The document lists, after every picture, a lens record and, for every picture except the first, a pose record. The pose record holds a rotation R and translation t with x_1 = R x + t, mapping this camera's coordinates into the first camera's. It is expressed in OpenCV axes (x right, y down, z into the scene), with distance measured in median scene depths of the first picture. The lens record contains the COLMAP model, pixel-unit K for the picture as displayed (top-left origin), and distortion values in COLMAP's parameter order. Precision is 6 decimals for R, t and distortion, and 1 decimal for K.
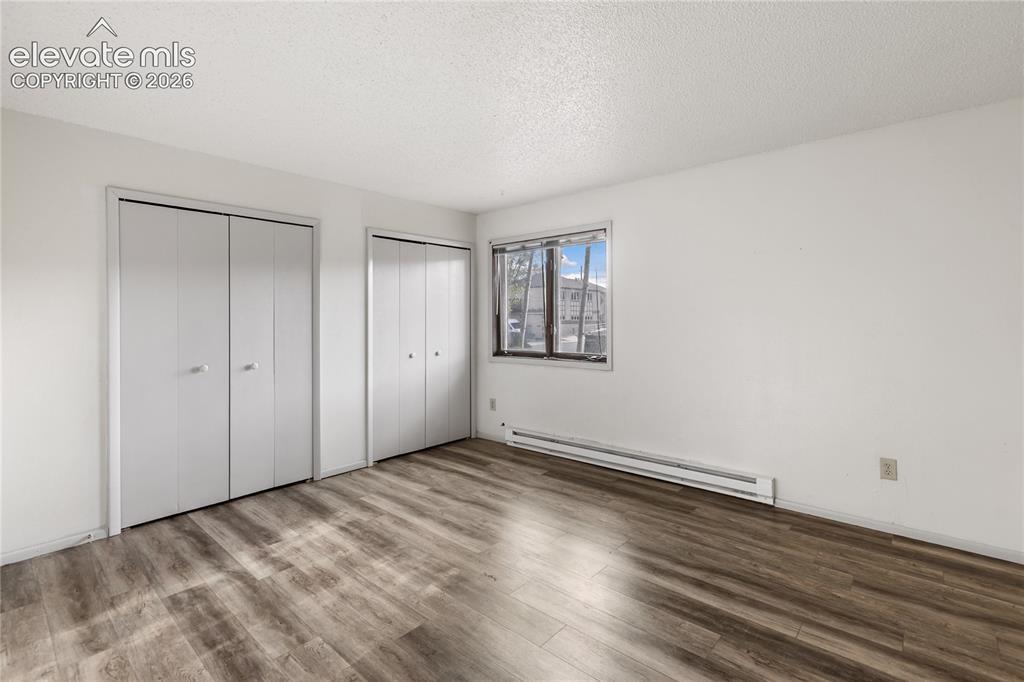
lens RADIAL K [[468.9, 0, 514.0], [0, 468.9, 318.5], [0, 0, 1]] dist [0.001933, -0.000184]
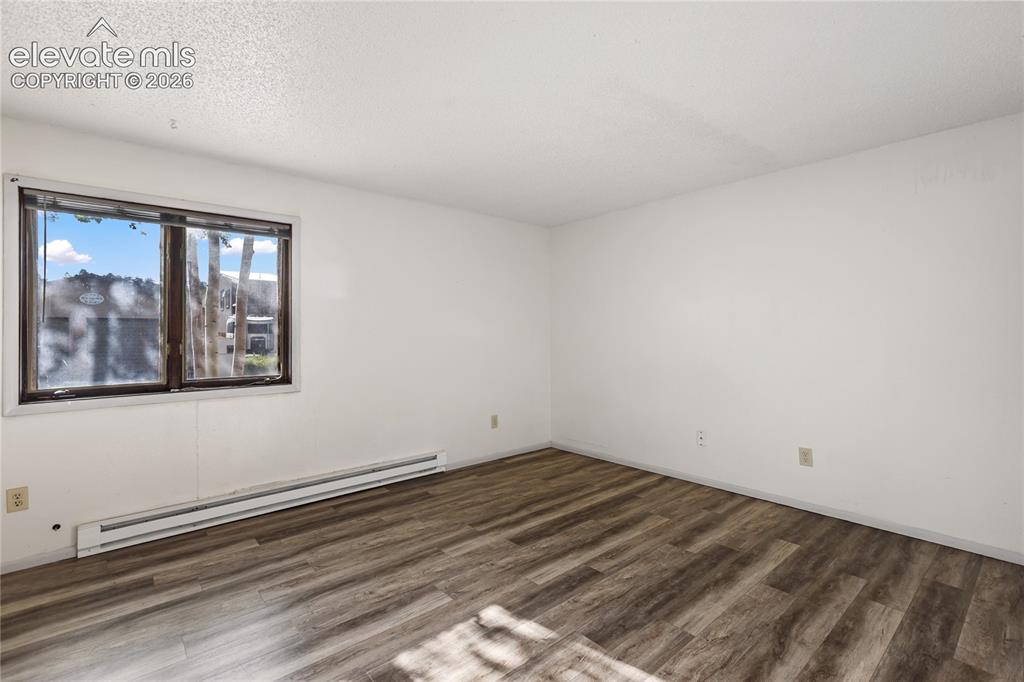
lens RADIAL K [[468.9, 0, 512.0], [0, 468.9, 333.8], [0, 0, 1]] dist [0.001933, -0.000184]
pose [[0.134781, -0.001383, 0.990874, -0.709629], [0.000137, 0.999999, 0.001377, 0.004940], [-0.990875, -0.000050, 0.134781, 0.595837]]
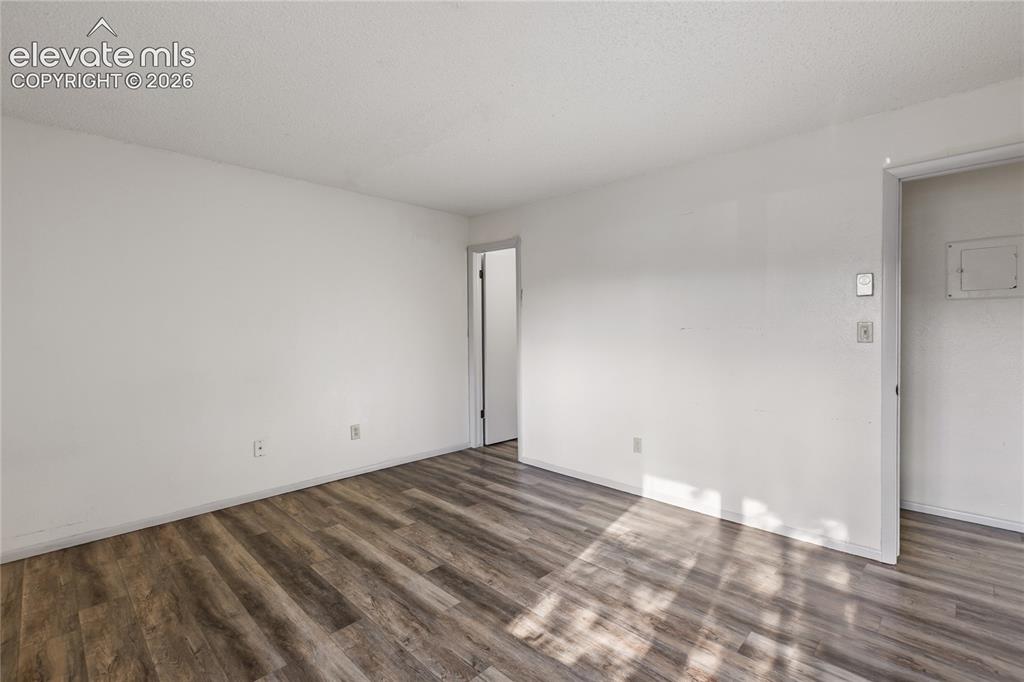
lens RADIAL K [[468.9, 0, 508.2], [0, 468.9, 330.9], [0, 0, 1]] dist [0.001933, -0.000184]
pose [[-0.998512, 0.008853, 0.053810, -0.110288], [0.008875, 0.999961, 0.000171, 0.010004], [-0.053807, 0.000648, -0.998551, 1.292364]]
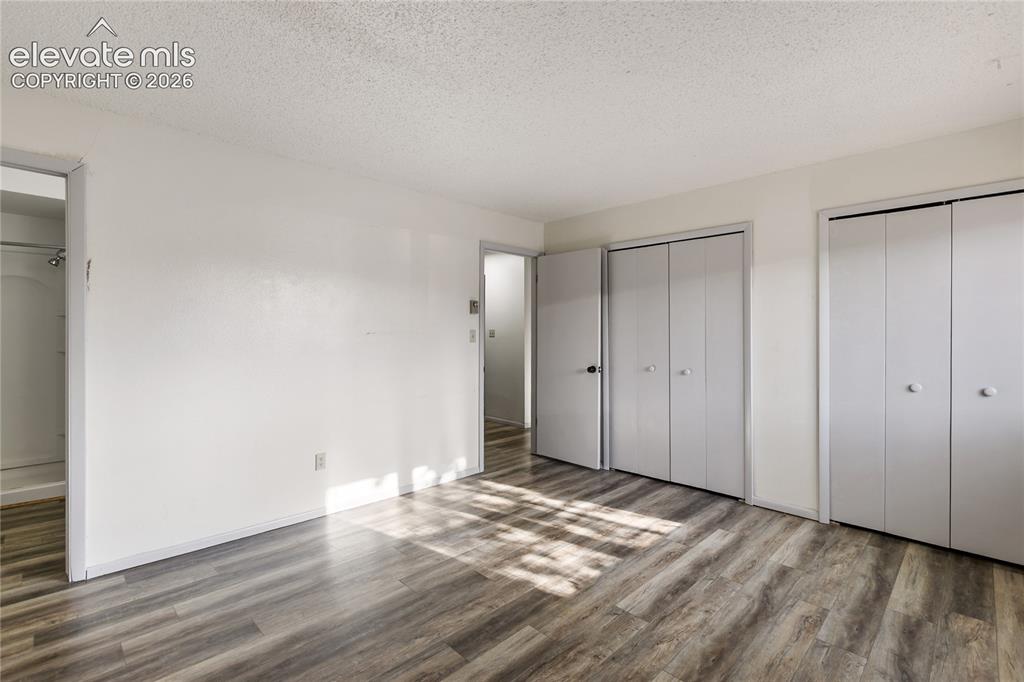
lens RADIAL K [[468.9, 0, 512.7], [0, 468.9, 341.6], [0, 0, 1]] dist [0.001933, -0.000184]
pose [[-0.058952, 0.026565, -0.997907, 0.591441], [-0.000142, 0.999646, 0.026619, -0.000435], [0.998261, 0.001711, -0.058927, 0.664384]]
